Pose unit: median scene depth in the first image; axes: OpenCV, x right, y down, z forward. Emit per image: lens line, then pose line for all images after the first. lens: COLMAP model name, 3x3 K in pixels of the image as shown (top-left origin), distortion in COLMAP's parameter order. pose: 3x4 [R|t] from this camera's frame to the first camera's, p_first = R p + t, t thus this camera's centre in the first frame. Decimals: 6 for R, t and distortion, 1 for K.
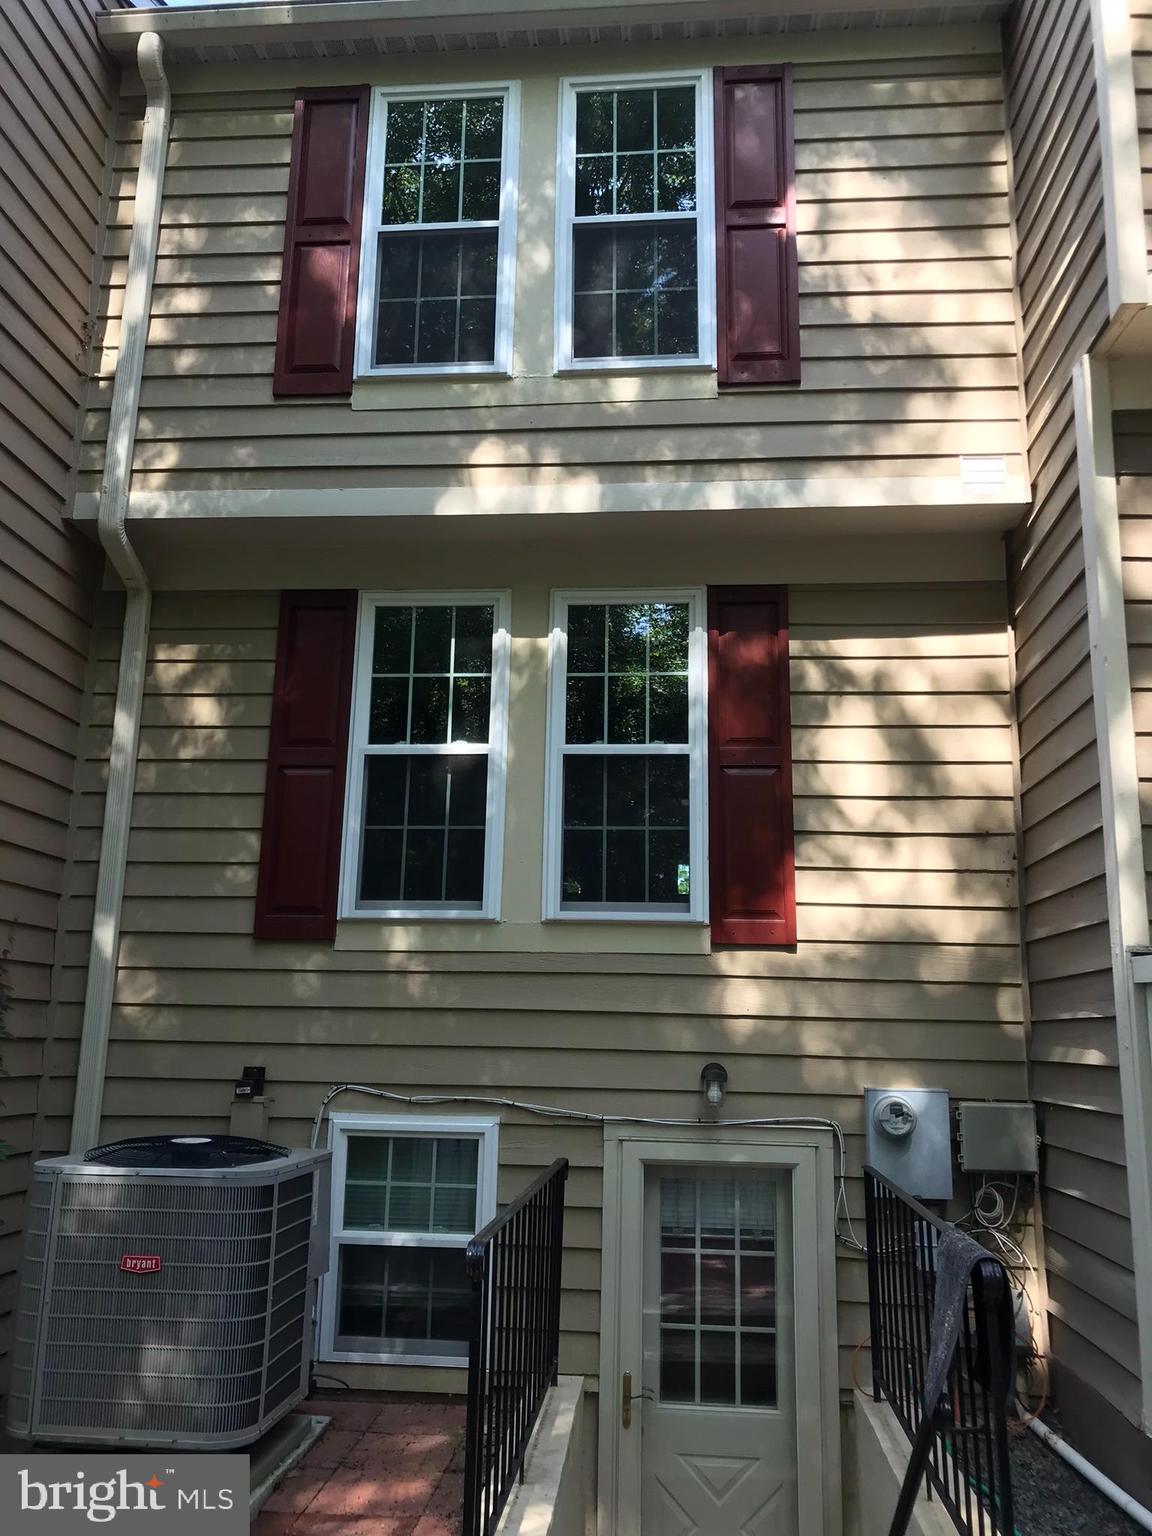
lens RADIAL K [[1220.8, 0, 576.0], [0, 1220.8, 768.0], [0, 0, 1]] dist [0.006196, -0.010191]
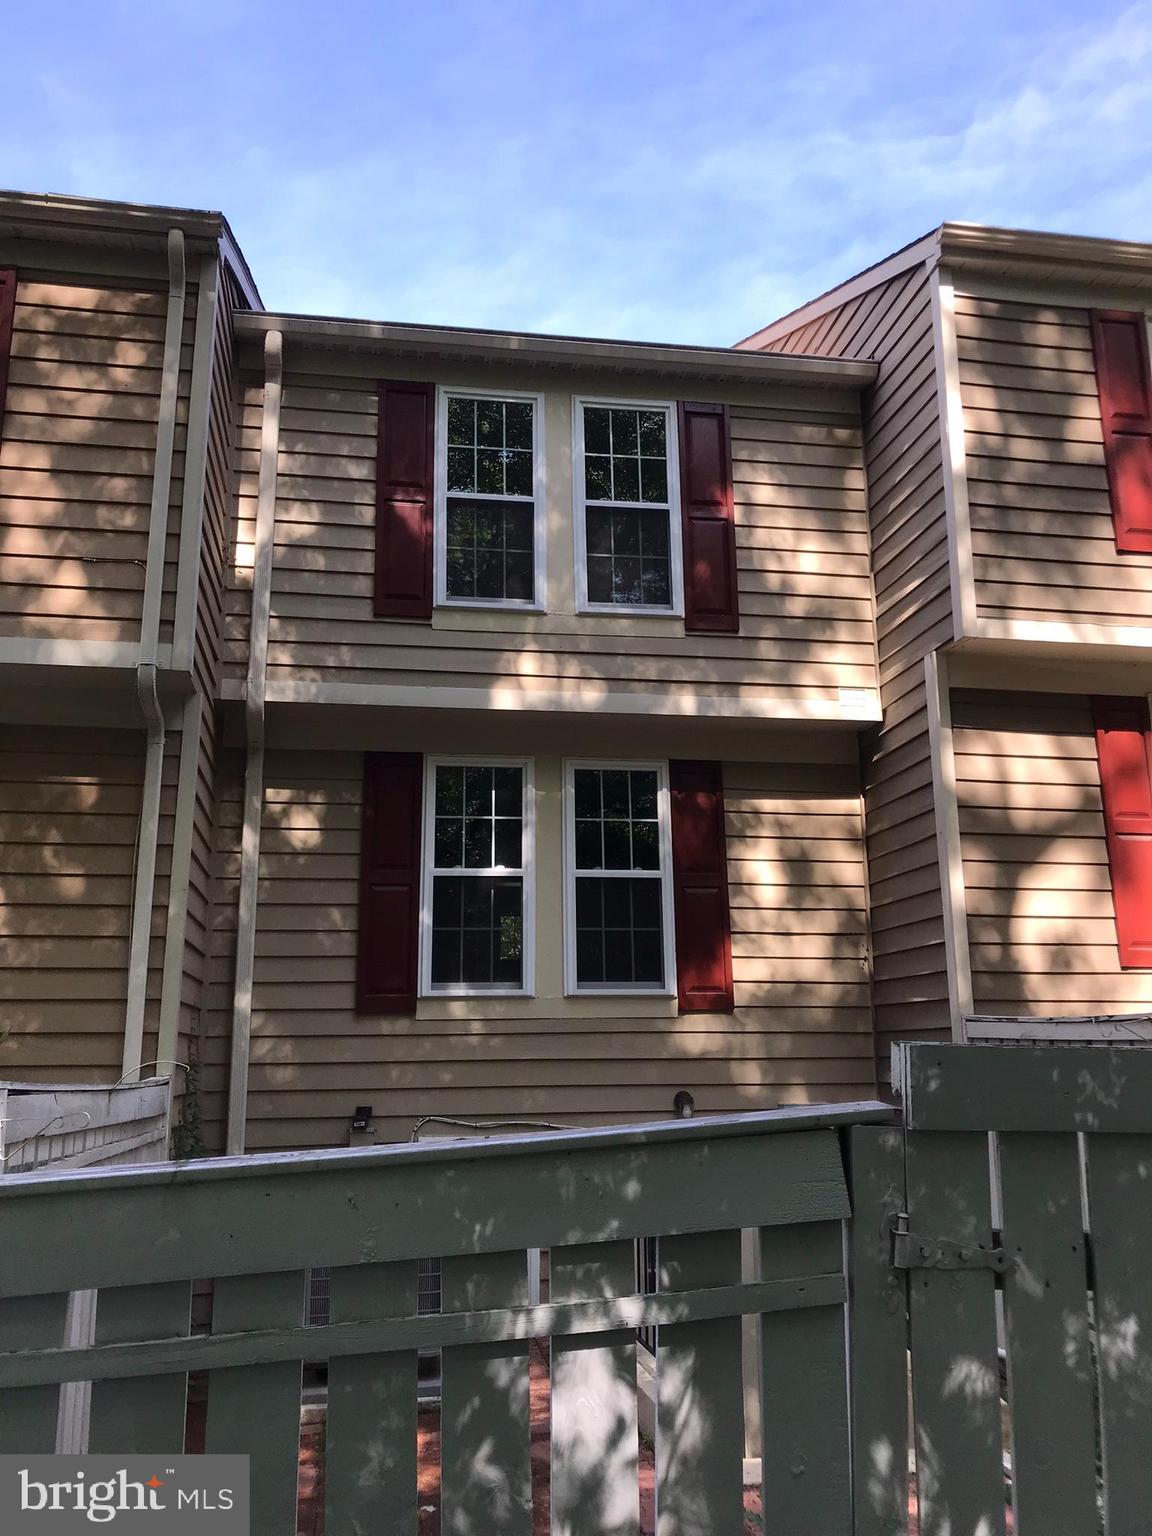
lens RADIAL K [[1220.8, 0, 576.0], [0, 1220.8, 768.0], [0, 0, 1]] dist [0.006196, -0.010191]
pose [[0.966664, 0.025607, 0.254764, -0.375357], [-0.023824, 0.999665, -0.010080, -0.124675], [-0.254937, 0.003675, 0.966951, -0.383153]]
